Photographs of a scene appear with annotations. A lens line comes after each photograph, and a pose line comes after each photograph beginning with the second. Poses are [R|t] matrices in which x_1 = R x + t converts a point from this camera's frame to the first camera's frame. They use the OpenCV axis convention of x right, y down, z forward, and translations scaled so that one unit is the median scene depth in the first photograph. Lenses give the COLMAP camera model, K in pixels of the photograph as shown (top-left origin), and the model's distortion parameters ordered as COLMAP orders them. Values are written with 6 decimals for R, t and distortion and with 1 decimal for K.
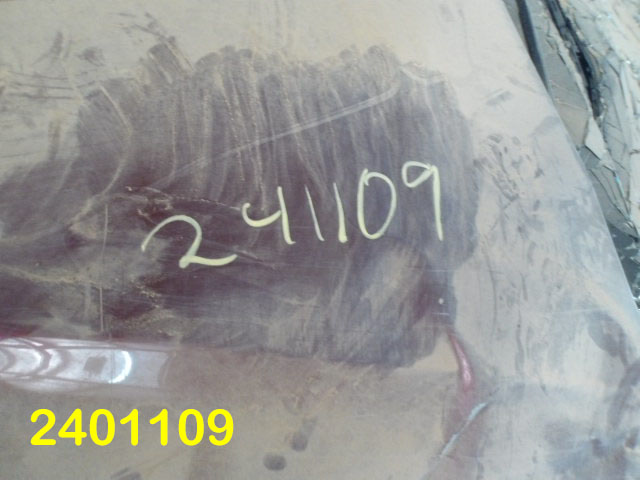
lens RADIAL K [[502.4, 0, 319.6], [0, 502.4, 240.0], [0, 0, 1]] dist [0.010933, -0.001470]
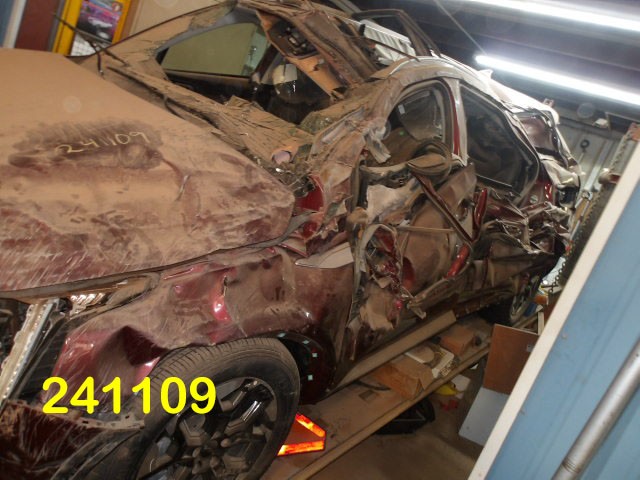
lens RADIAL K [[502.4, 0, 320.2], [0, 502.4, 239.9], [0, 0, 1]] dist [0.010933, -0.001470]
pose [[0.829433, -0.444303, 0.338579, -0.239212], [0.550923, 0.750819, -0.364354, 2.456823], [-0.092328, 0.488738, 0.867531, -1.739992]]
